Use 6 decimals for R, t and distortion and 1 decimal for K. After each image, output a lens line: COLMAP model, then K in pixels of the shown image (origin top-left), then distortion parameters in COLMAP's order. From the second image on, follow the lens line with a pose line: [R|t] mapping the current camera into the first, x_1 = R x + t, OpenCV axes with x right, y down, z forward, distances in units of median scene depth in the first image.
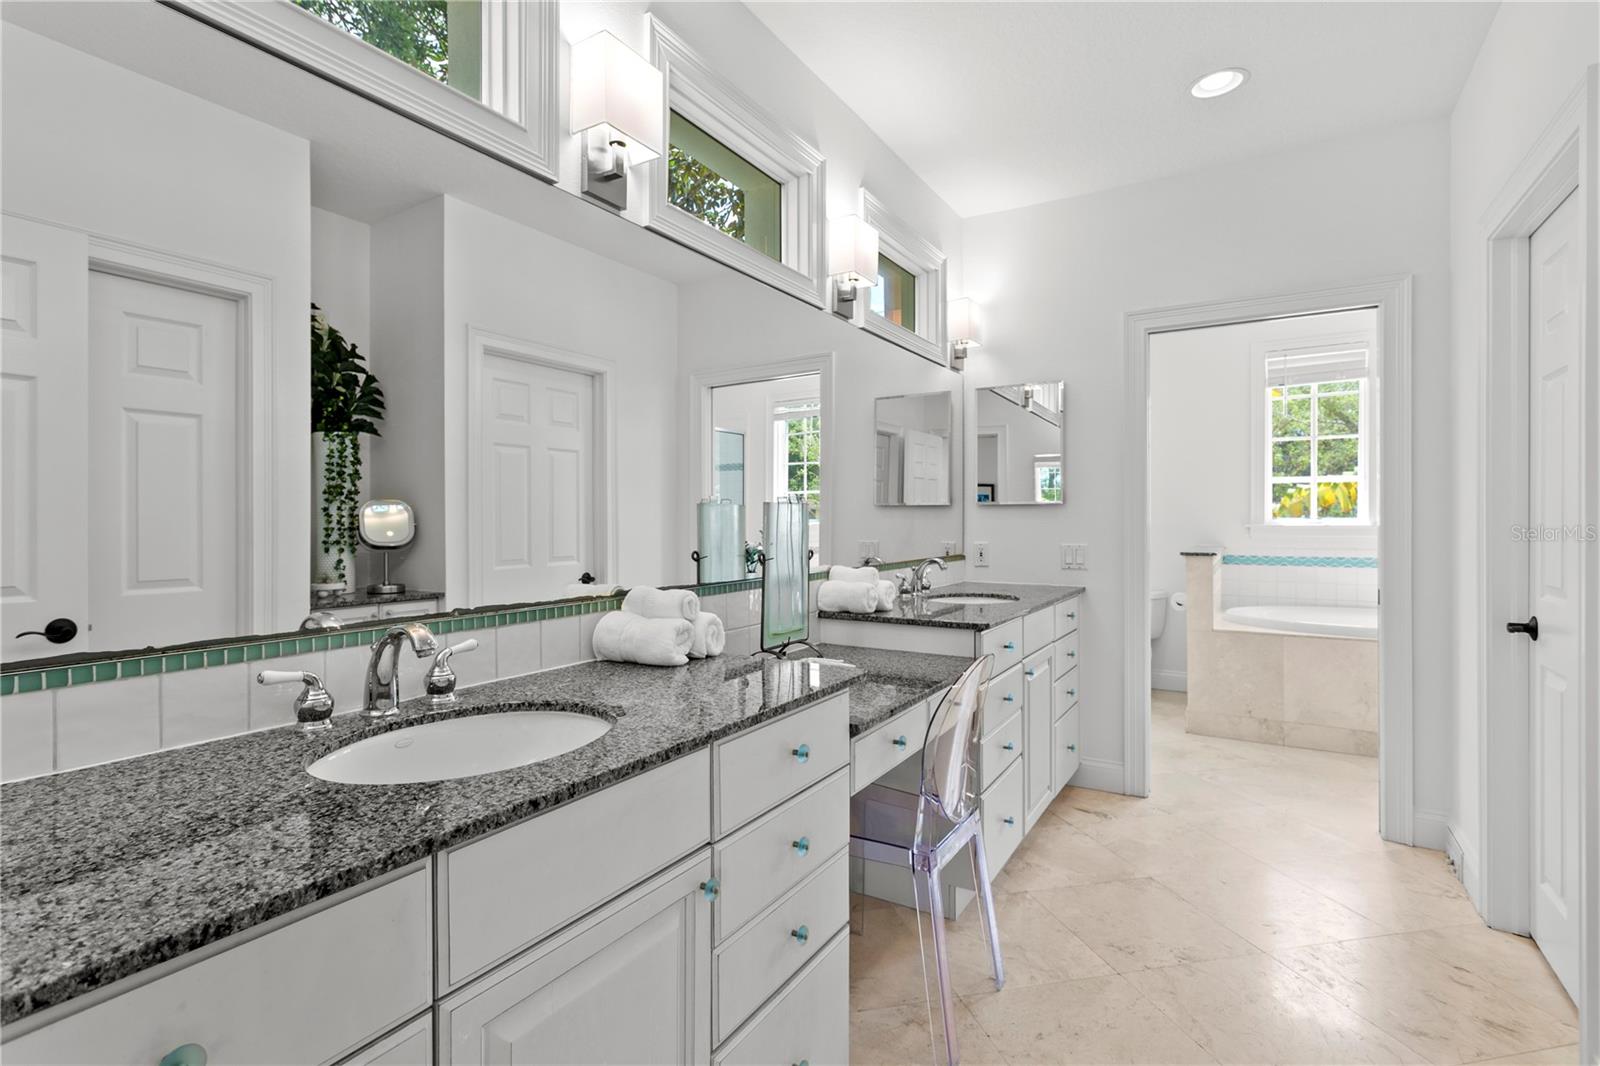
lens RADIAL K [[763.0, 0, 791.3], [0, 763.0, 525.0], [0, 0, 1]] dist [-0.002489, -0.000927]
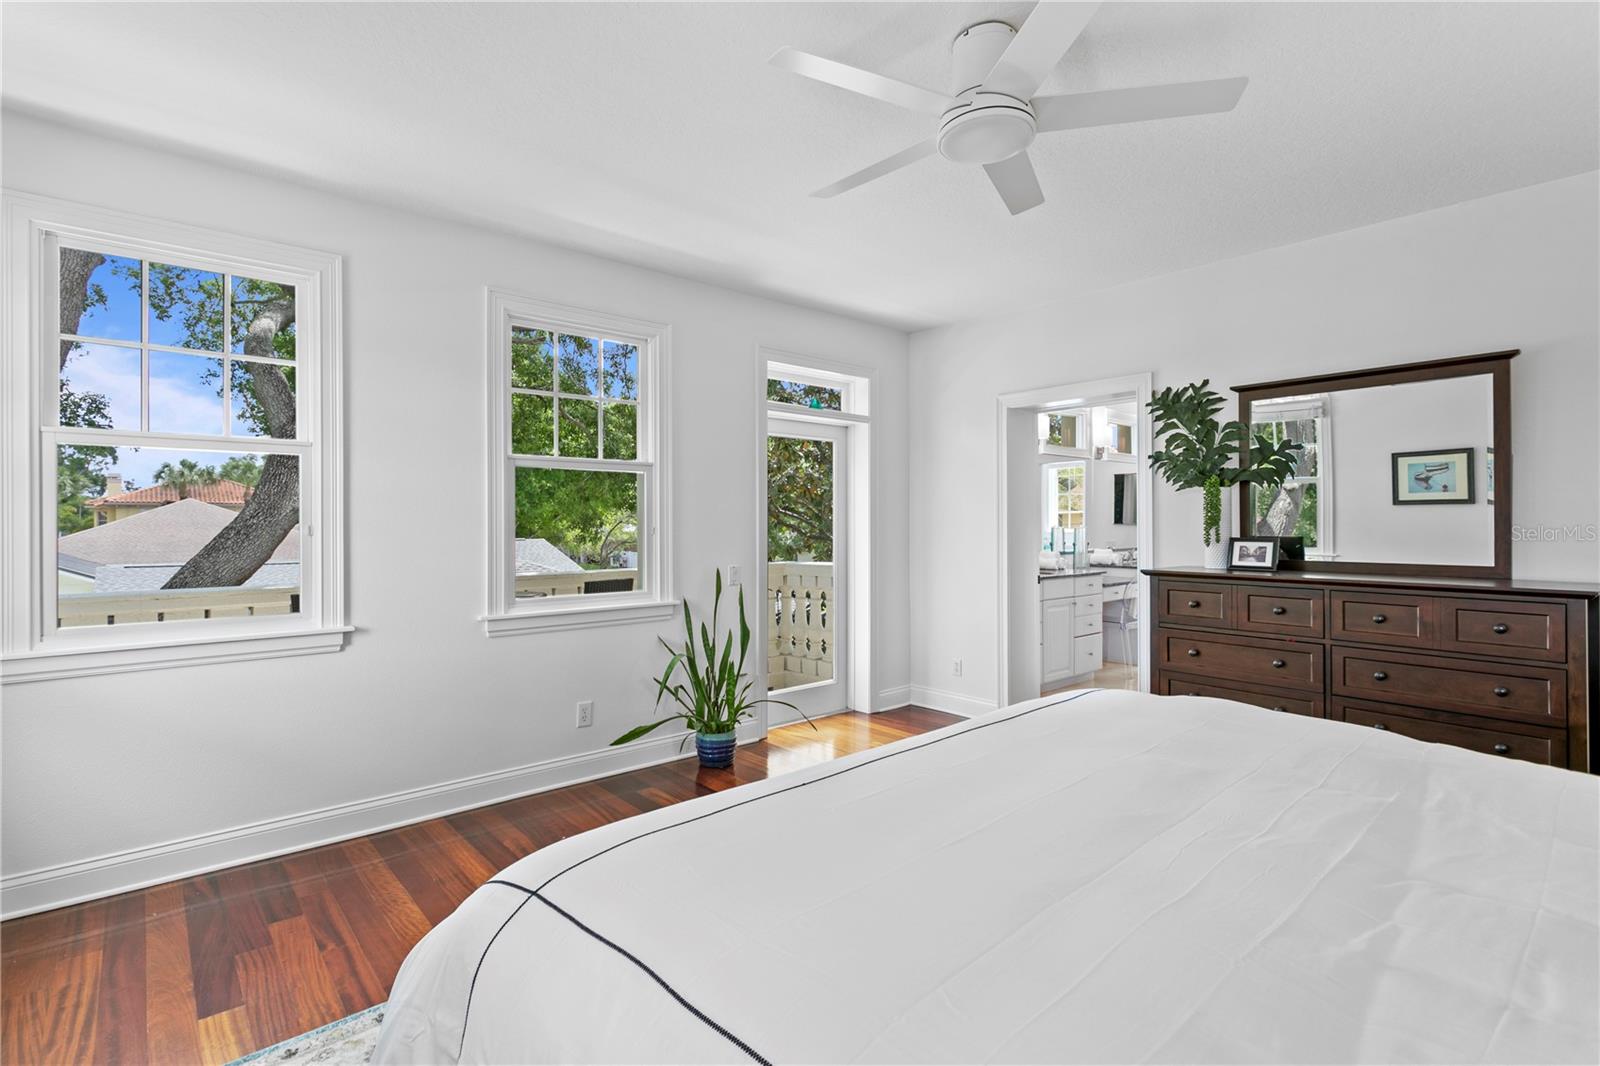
lens RADIAL K [[763.0, 0, 791.3], [0, 763.0, 525.0], [0, 0, 1]] dist [-0.002489, -0.000927]
pose [[0.953722, 0.001374, -0.300687, -0.164820], [-0.001741, 0.999998, -0.000952, -0.028194], [0.300685, 0.001432, 0.953723, -1.978526]]
